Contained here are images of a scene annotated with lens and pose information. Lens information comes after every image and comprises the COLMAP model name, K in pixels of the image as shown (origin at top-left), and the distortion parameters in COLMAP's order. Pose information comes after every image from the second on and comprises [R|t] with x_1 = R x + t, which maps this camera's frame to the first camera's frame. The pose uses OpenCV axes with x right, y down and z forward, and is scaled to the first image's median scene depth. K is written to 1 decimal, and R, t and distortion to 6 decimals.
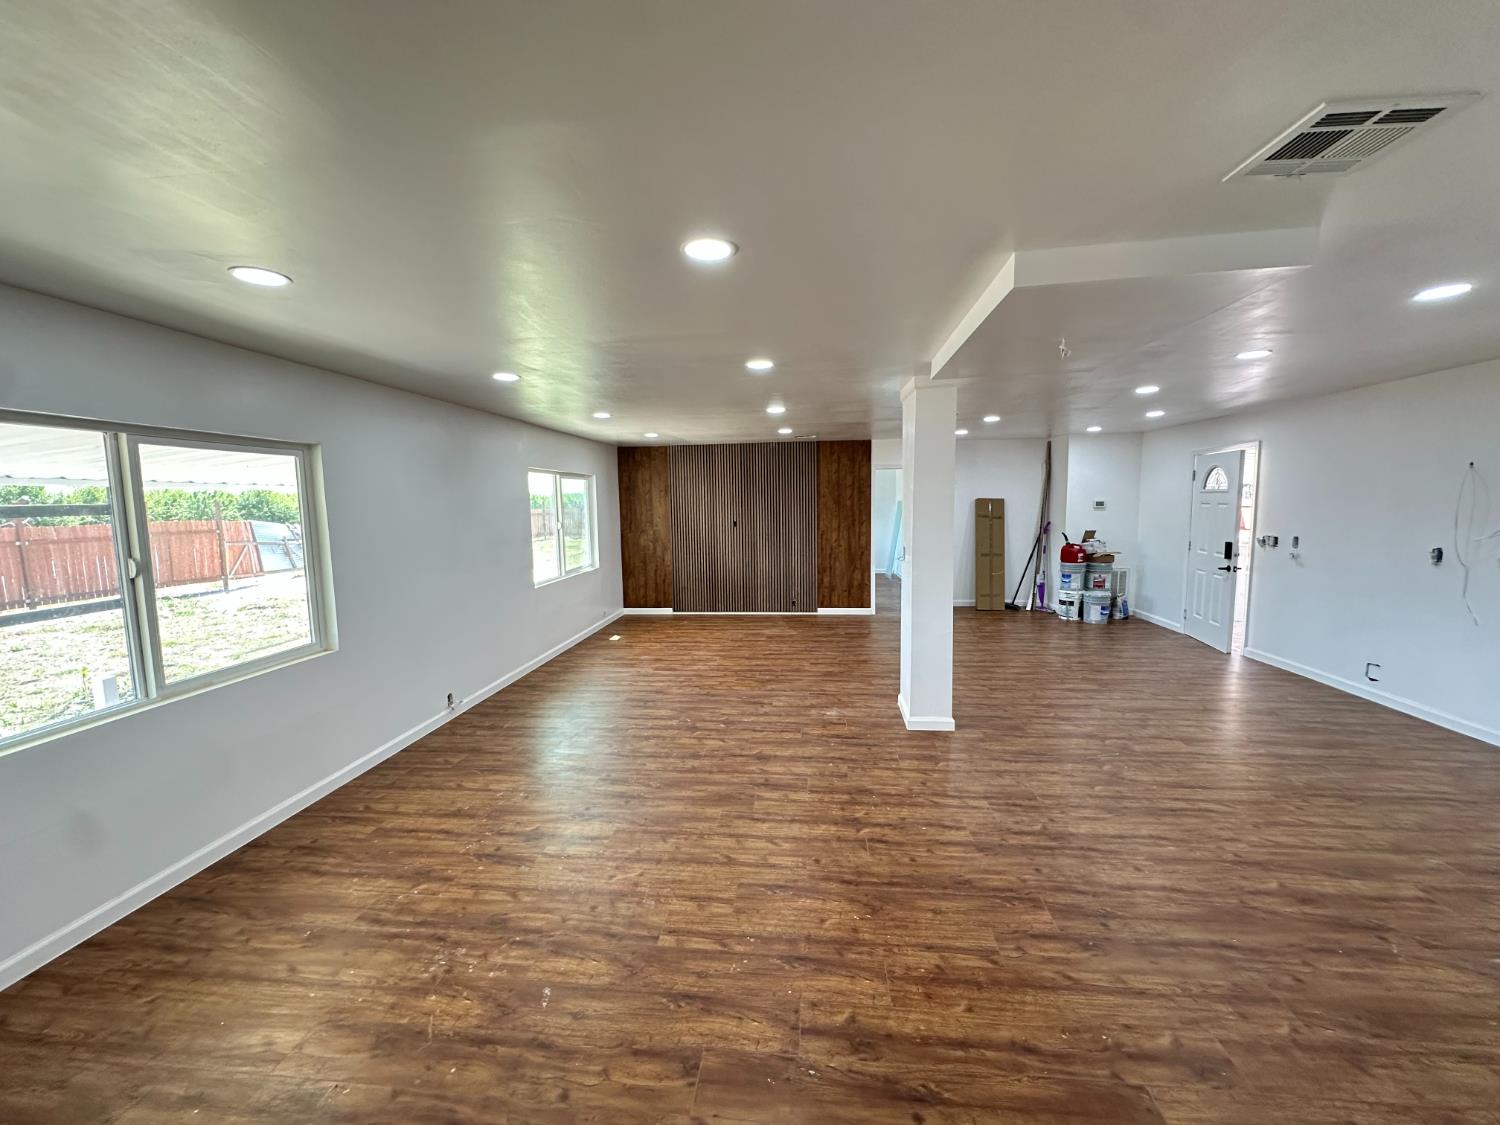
lens RADIAL K [[602.0, 0, 752.0], [0, 602.0, 563.4], [0, 0, 1]] dist [-0.000371, 0.000070]
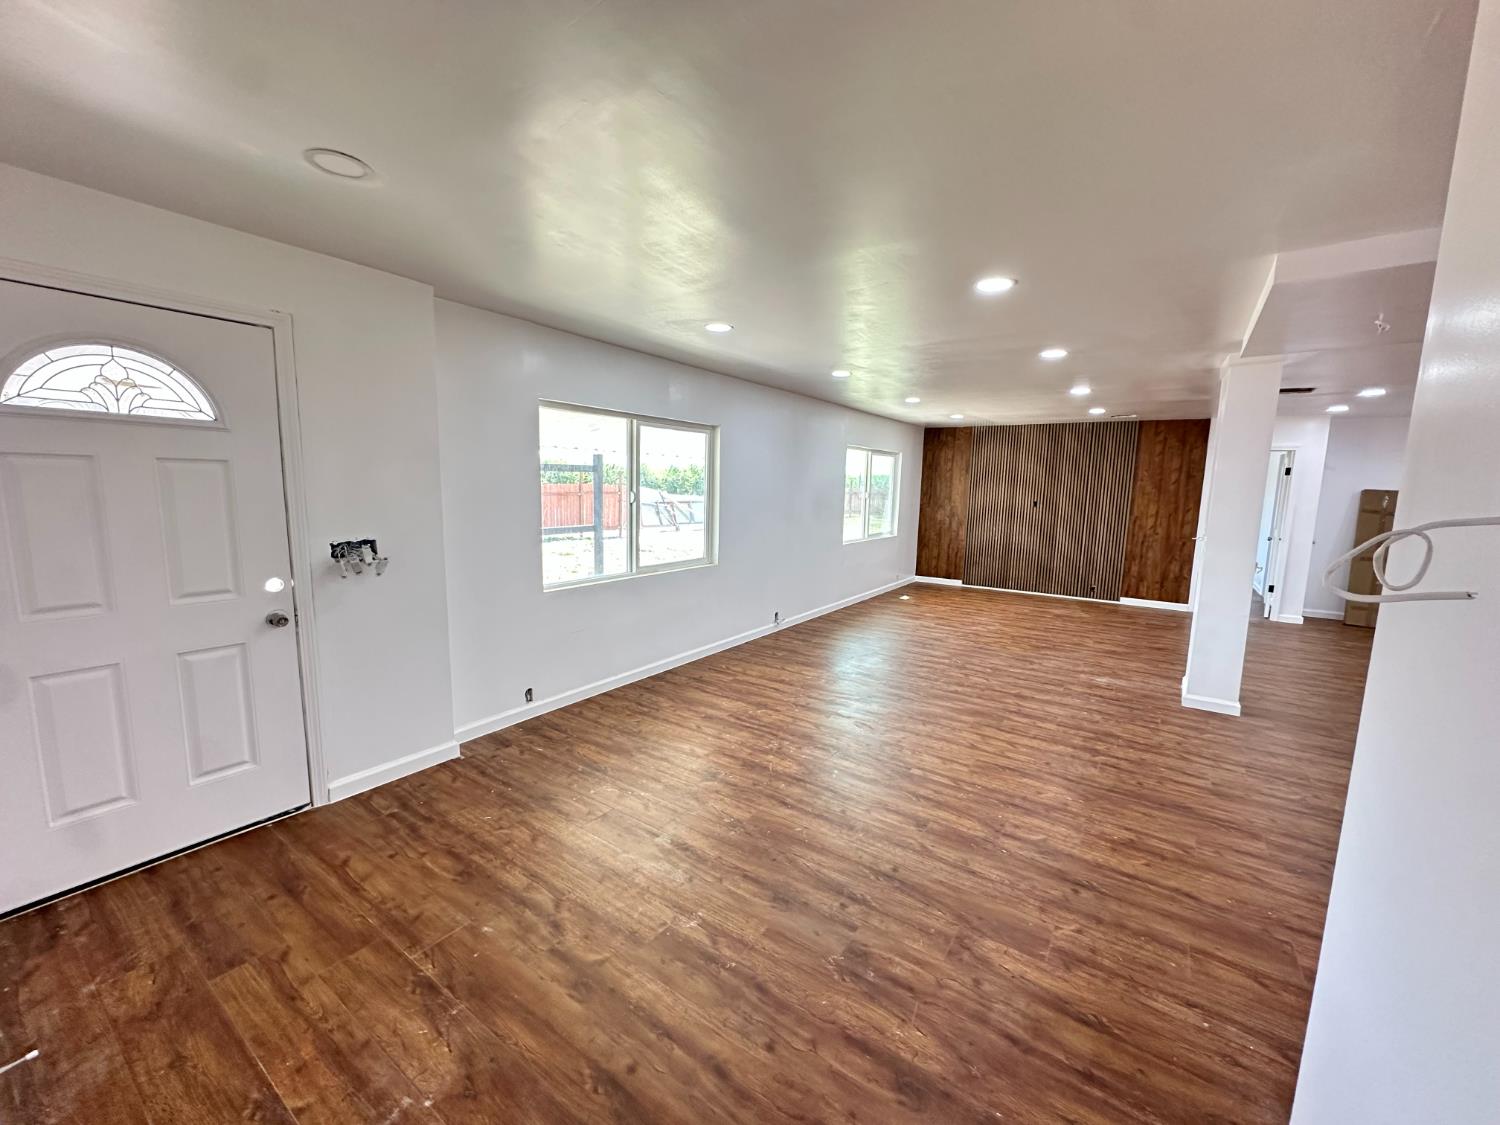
lens RADIAL K [[602.0, 0, 747.5], [0, 602.0, 563.4], [0, 0, 1]] dist [-0.000371, 0.000070]
pose [[0.876487, 0.101987, -0.470499, 0.085131], [-0.088944, 0.994784, 0.049941, 0.063679], [0.473138, -0.001925, 0.880986, -0.295975]]
